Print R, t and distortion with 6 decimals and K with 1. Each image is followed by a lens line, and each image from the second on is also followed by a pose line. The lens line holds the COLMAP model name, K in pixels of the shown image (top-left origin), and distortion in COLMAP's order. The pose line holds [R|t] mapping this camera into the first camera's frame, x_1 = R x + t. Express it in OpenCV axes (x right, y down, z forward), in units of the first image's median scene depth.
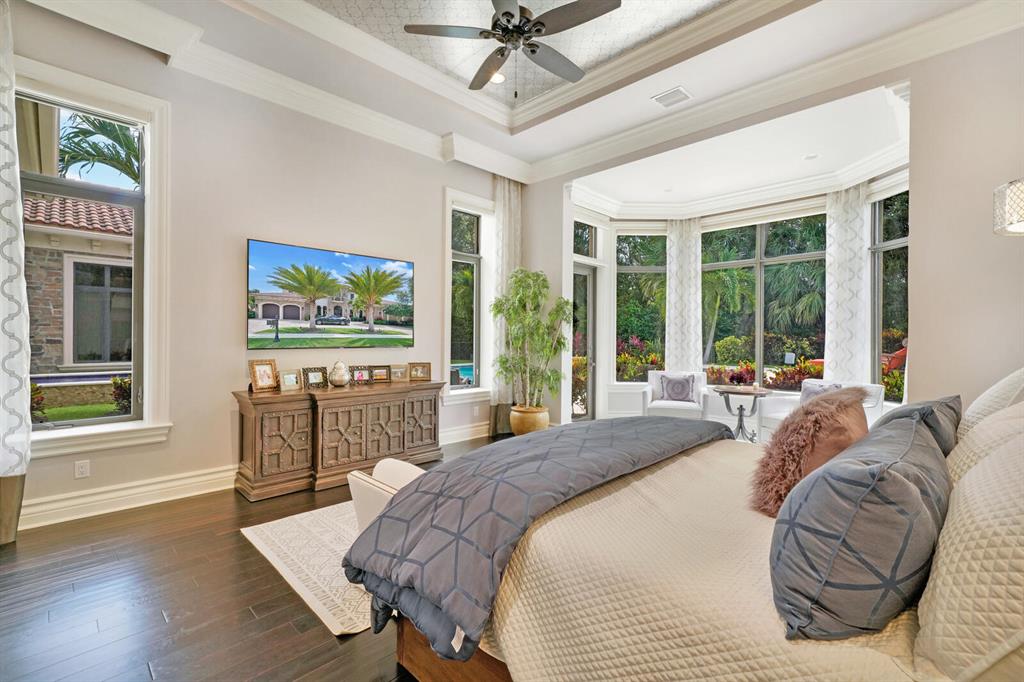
lens RADIAL K [[455.7, 0, 512.0], [0, 455.7, 341.0], [0, 0, 1]] dist [-0.000508, 0.005531]
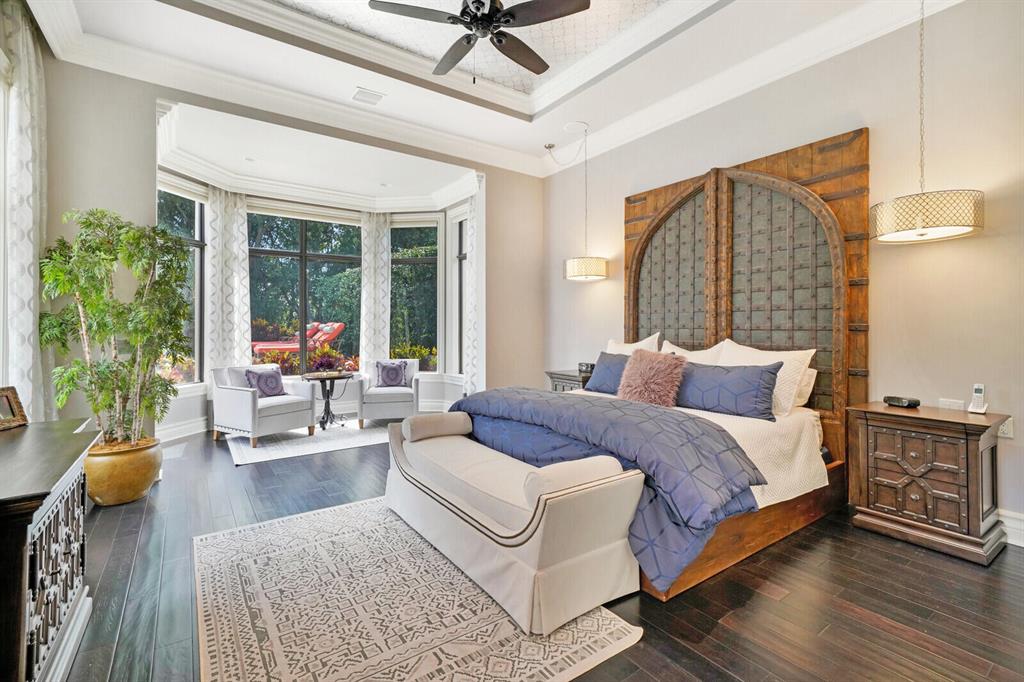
lens RADIAL K [[460.5, 0, 508.8], [0, 460.5, 328.2], [0, 0, 1]] dist [-0.000444, 0.006288]
pose [[0.180064, -0.003607, 0.983648, -0.487357], [0.008338, 0.999963, 0.002140, -0.002641], [-0.983620, 0.007816, 0.180088, 0.386847]]
